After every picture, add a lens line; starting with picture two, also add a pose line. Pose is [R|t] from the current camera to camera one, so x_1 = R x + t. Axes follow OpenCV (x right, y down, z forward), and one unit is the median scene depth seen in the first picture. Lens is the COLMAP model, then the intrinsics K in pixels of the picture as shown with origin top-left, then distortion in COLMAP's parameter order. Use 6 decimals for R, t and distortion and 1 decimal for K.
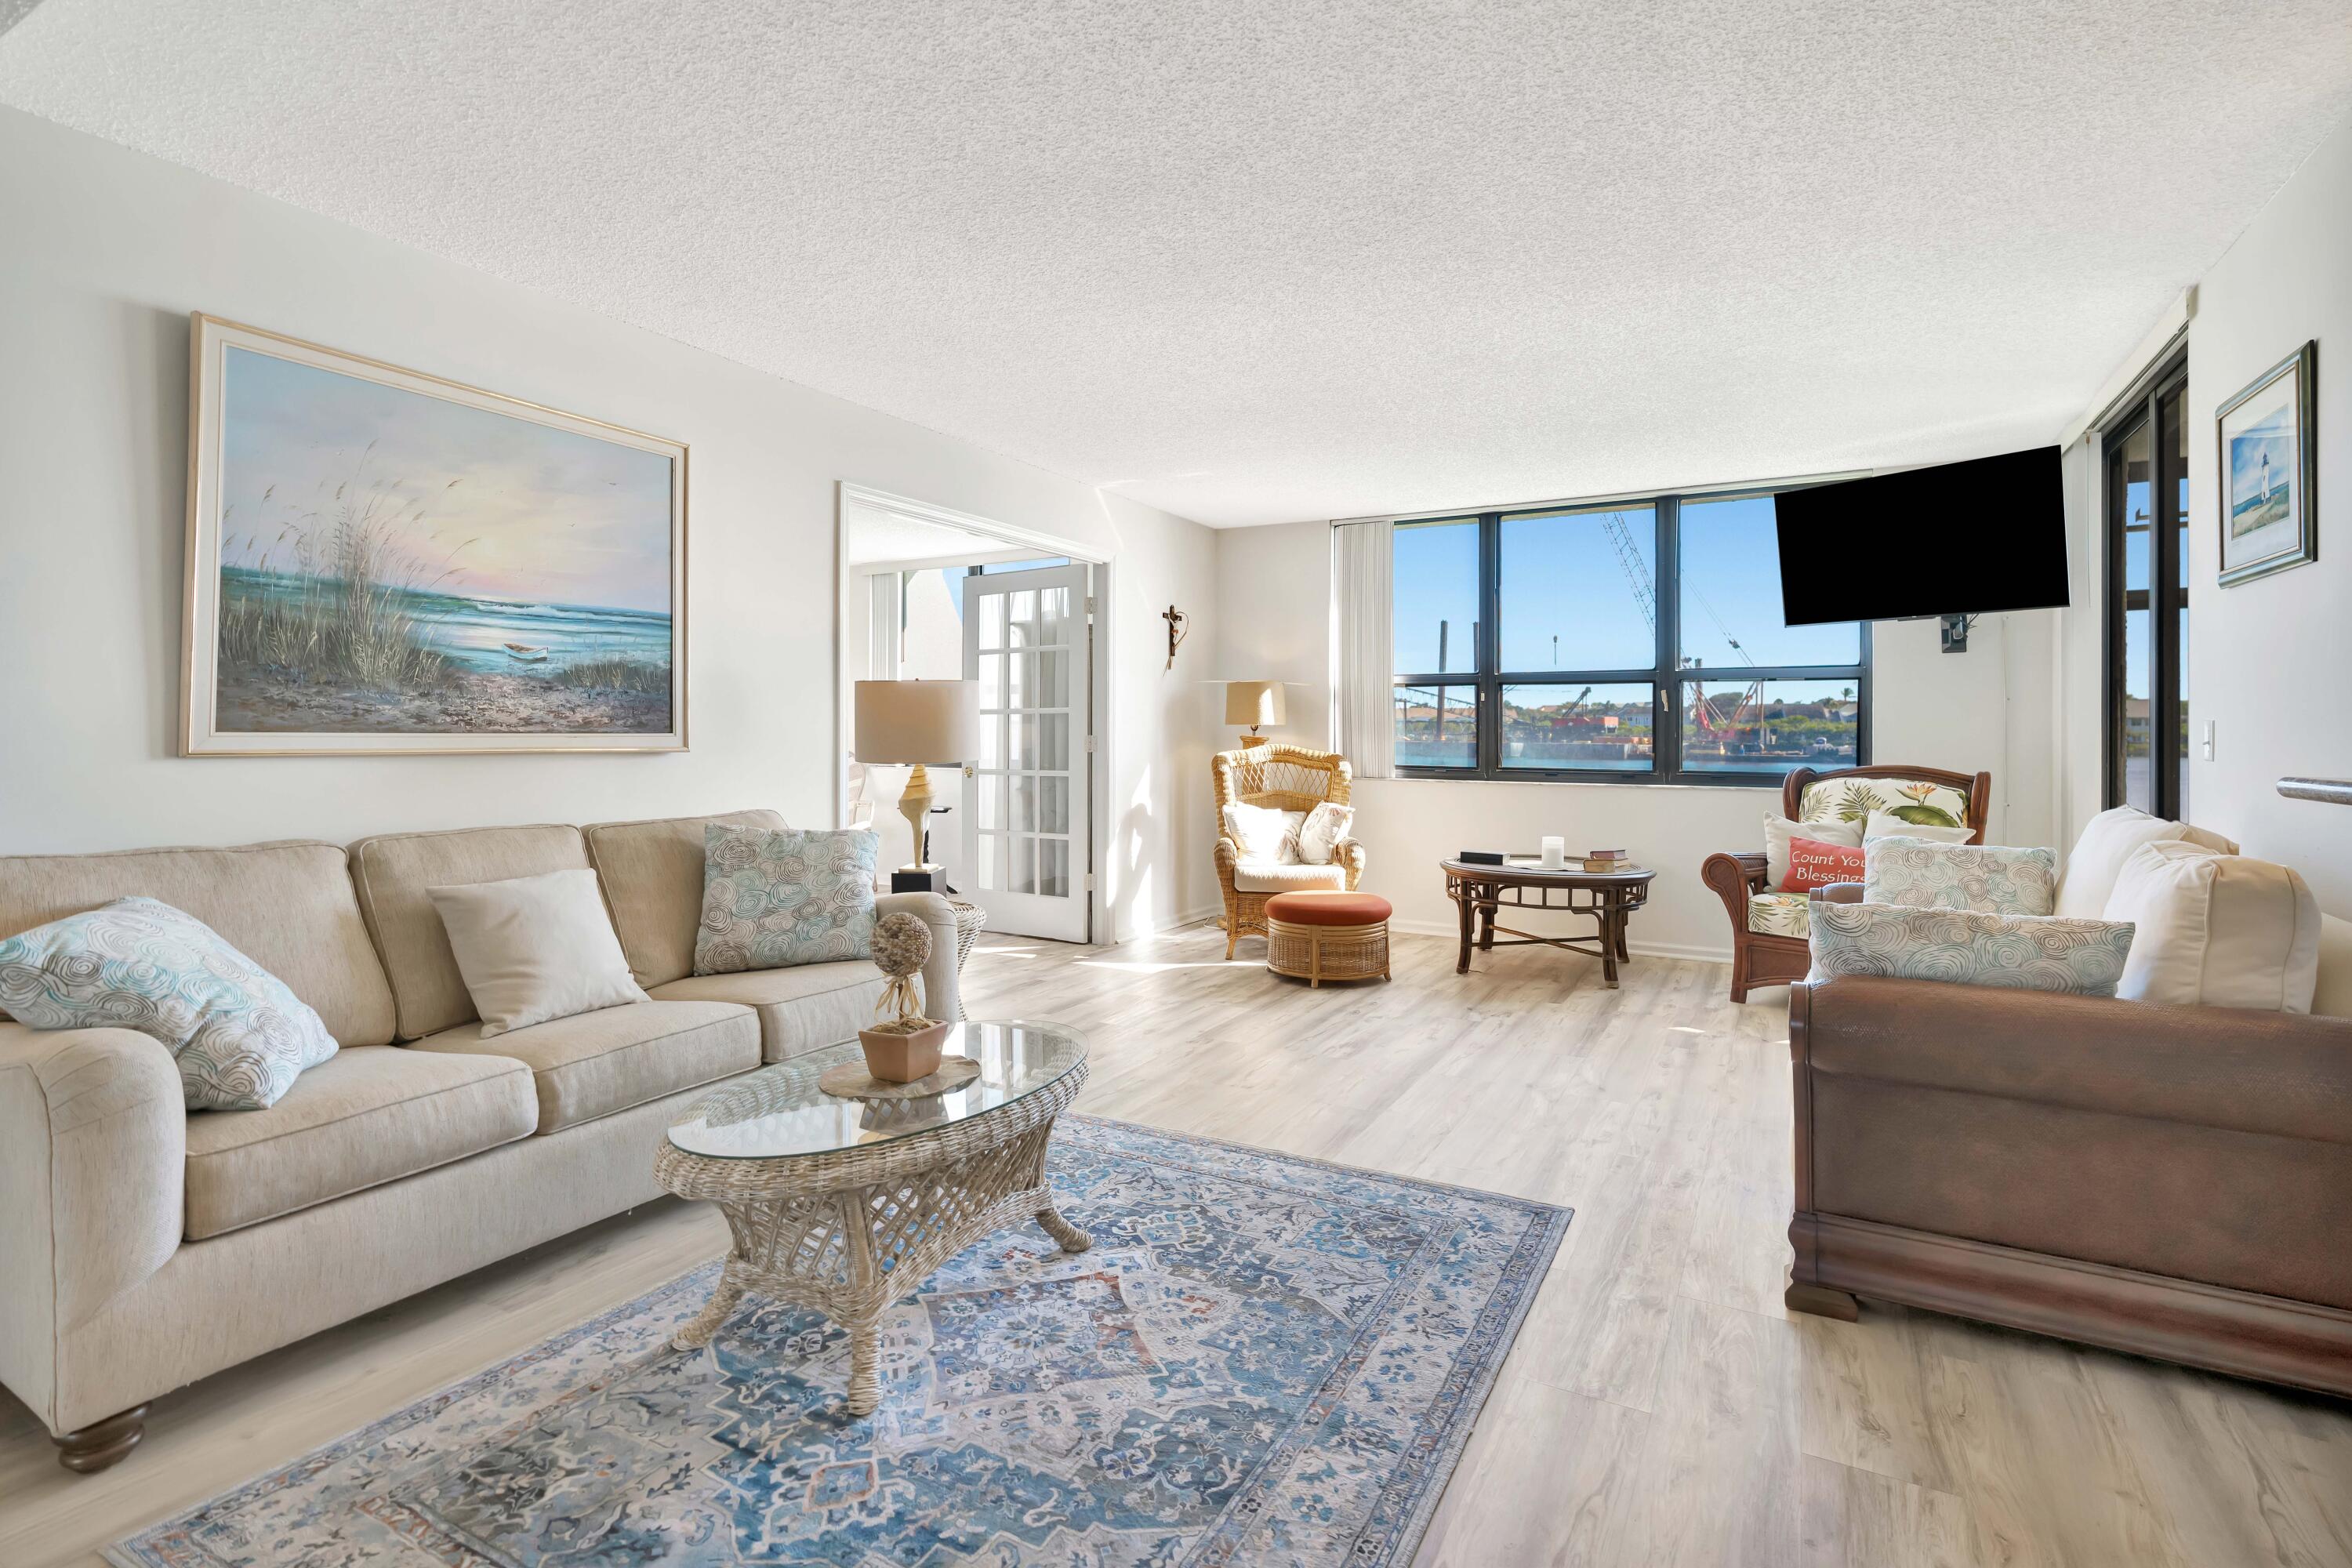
lens RADIAL K [[1152.3, 0, 1197.7], [0, 1152.3, 727.4], [0, 0, 1]] dist [-0.012504, 0.007136]
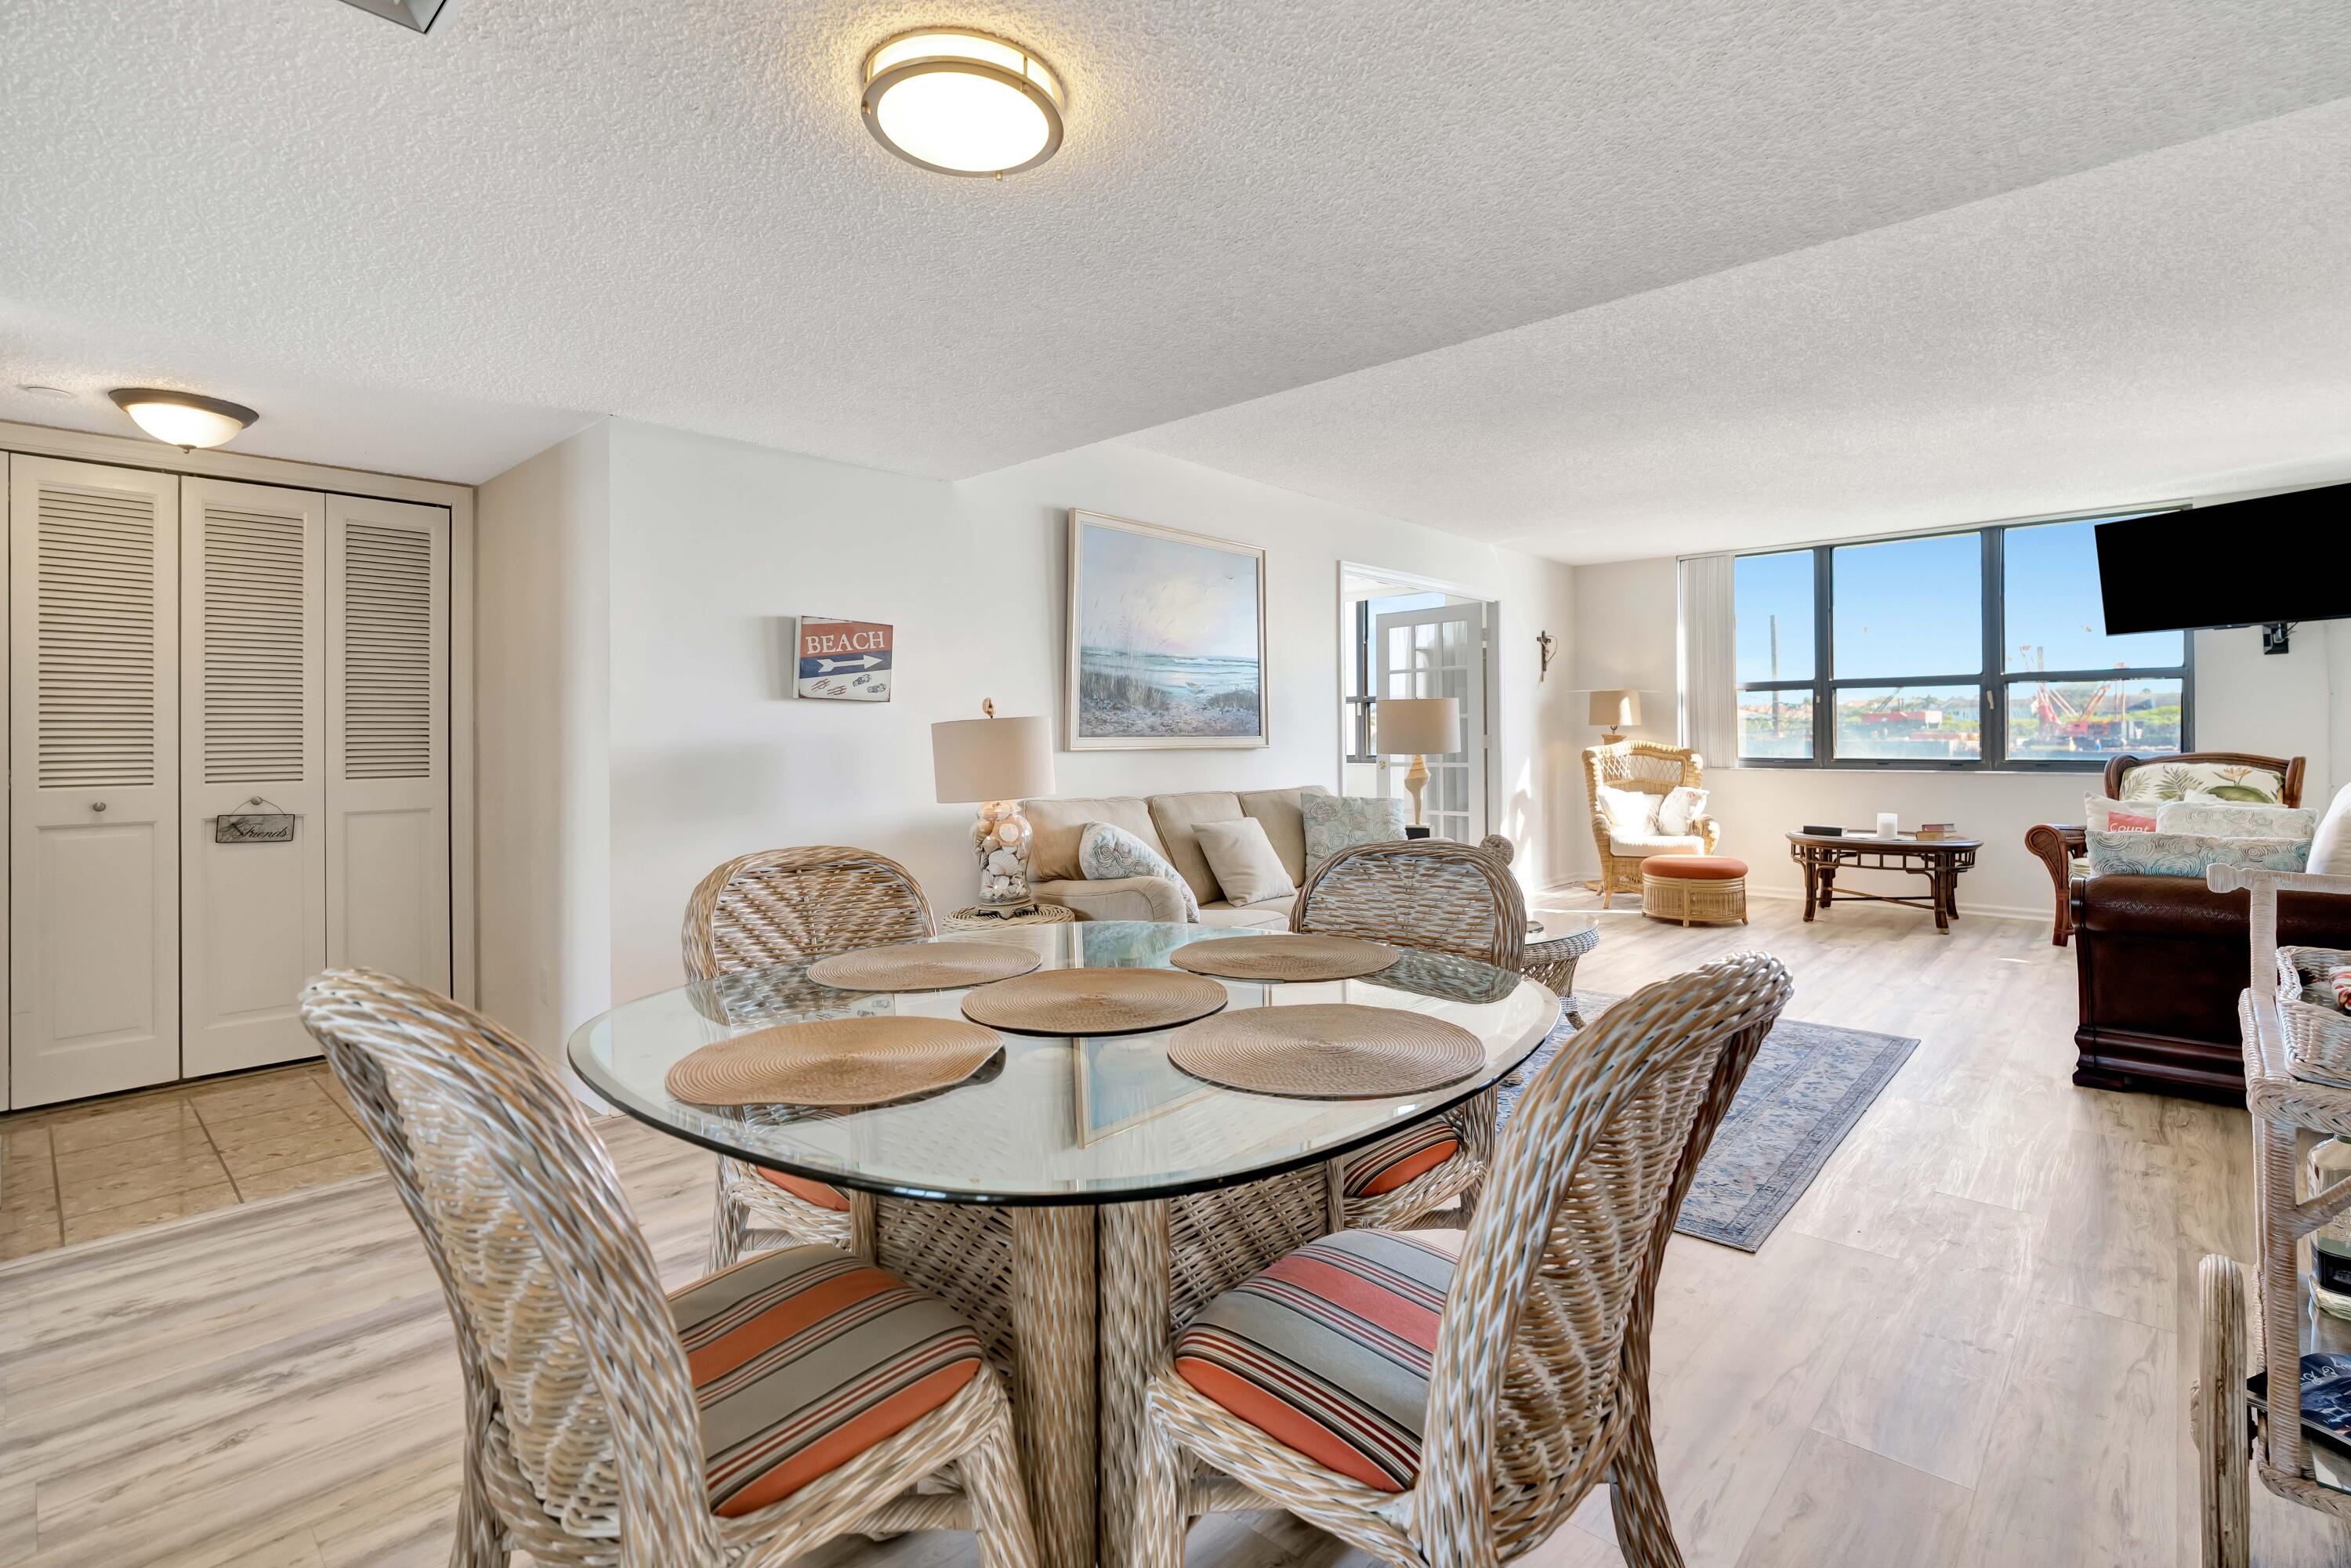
lens RADIAL K [[1080.4, 0, 1218.0], [0, 1080.4, 738.1], [0, 0, 1]] dist [-0.012350, 0.005637]
pose [[0.970752, -0.010807, -0.239841, -0.121899], [0.012601, 0.999903, 0.005949, -0.001077], [0.239754, -0.008797, 0.970794, -0.319500]]
